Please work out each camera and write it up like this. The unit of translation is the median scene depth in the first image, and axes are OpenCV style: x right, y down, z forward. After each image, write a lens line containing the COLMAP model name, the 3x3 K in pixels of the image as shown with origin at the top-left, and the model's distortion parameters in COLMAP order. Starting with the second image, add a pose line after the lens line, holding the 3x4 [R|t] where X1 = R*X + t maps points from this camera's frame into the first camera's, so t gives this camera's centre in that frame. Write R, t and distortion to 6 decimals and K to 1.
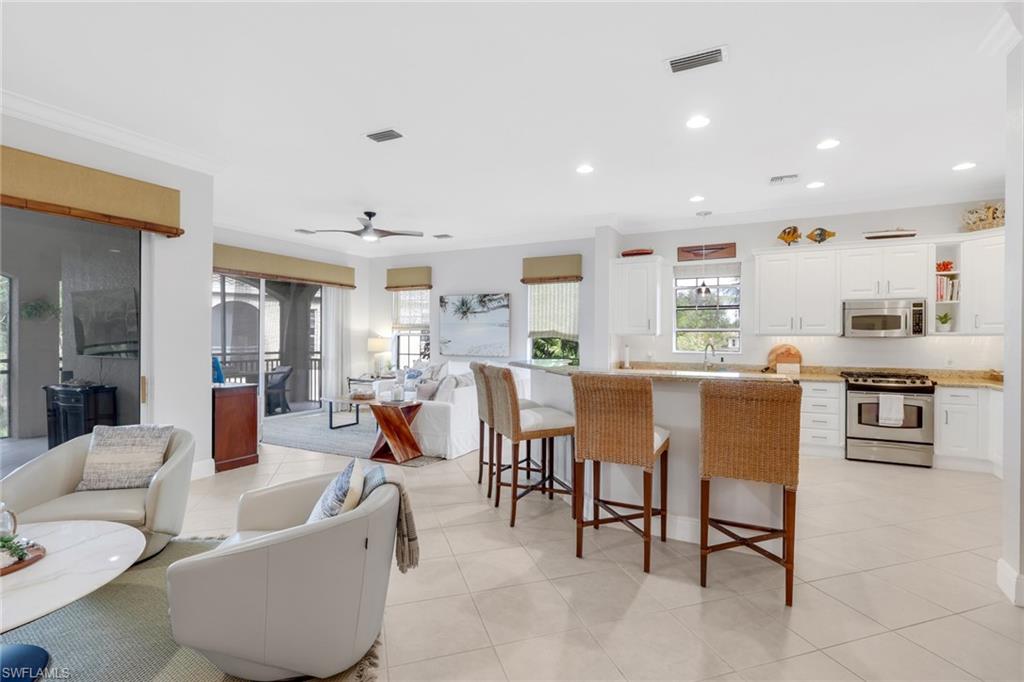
lens RADIAL K [[471.9, 0, 487.1], [0, 471.9, 339.8], [0, 0, 1]] dist [-0.005964, 0.000041]
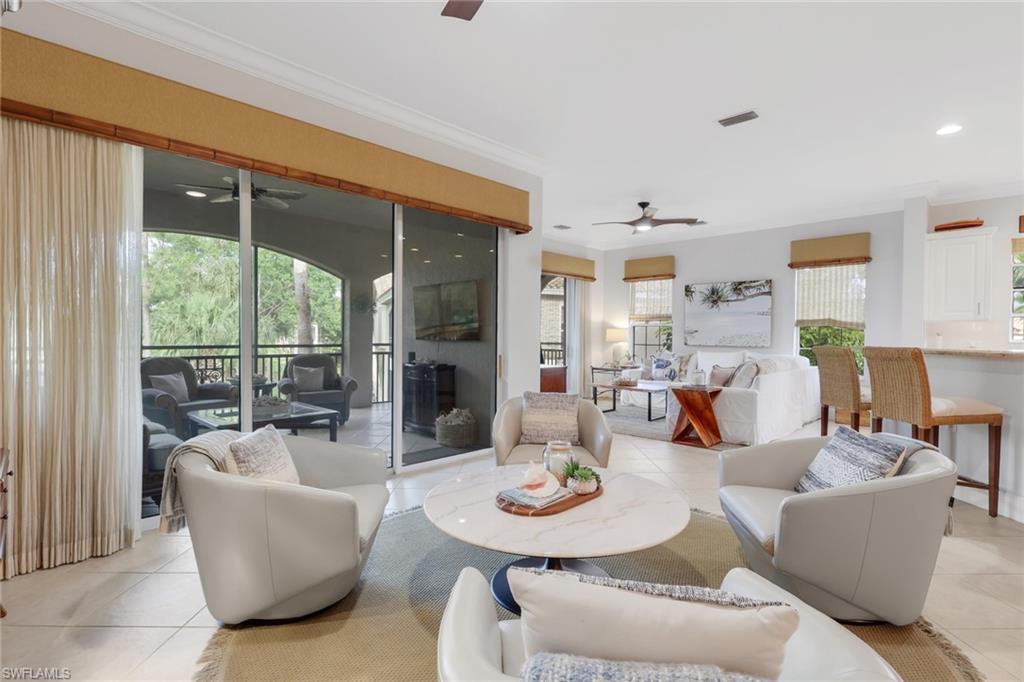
lens RADIAL K [[471.9, 0, 494.3], [0, 471.9, 343.3], [0, 0, 1]] dist [-0.005964, 0.000041]
pose [[0.954551, 0.004958, -0.298006, -0.205997], [-0.001313, 0.999922, 0.012431, 0.017753], [0.298044, -0.011475, 0.954483, -0.060536]]
